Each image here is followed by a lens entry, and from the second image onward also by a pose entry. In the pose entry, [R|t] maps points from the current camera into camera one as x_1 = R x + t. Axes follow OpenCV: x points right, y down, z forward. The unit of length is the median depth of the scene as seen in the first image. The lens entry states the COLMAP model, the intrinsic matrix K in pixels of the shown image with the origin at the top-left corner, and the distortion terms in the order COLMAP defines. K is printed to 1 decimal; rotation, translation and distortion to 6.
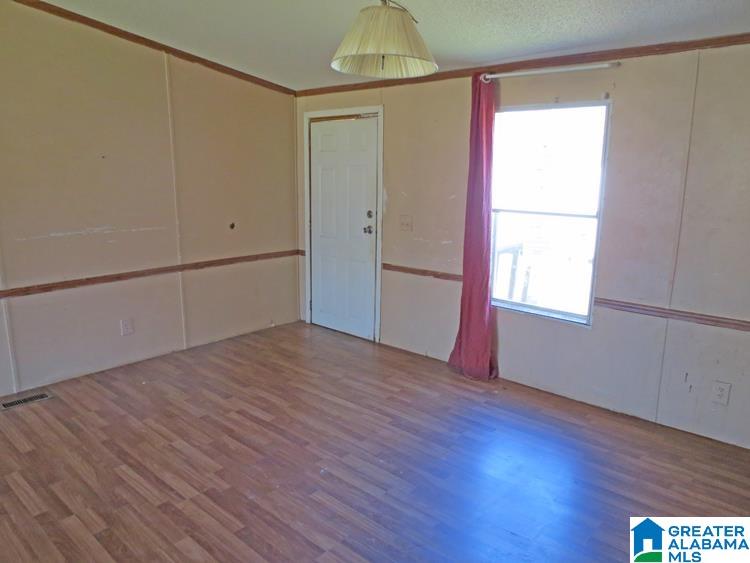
lens RADIAL K [[547.6, 0, 374.1], [0, 547.6, 278.5], [0, 0, 1]] dist [-0.013873, 0.000415]
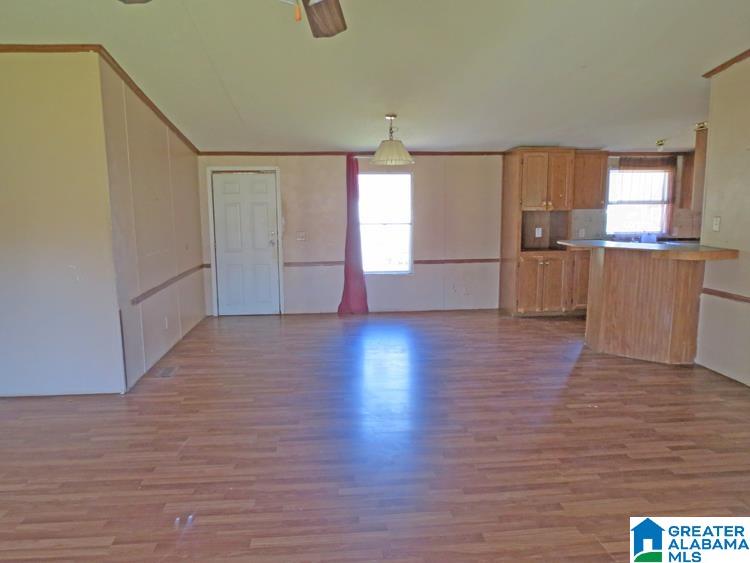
lens RADIAL K [[547.6, 0, 373.2], [0, 547.6, 281.3], [0, 0, 1]] dist [-0.013873, 0.000415]
pose [[0.679553, -0.117731, 0.724119, -0.994186], [0.159936, 0.987073, 0.010390, 0.051976], [-0.715981, 0.108752, 0.689597, -0.292391]]
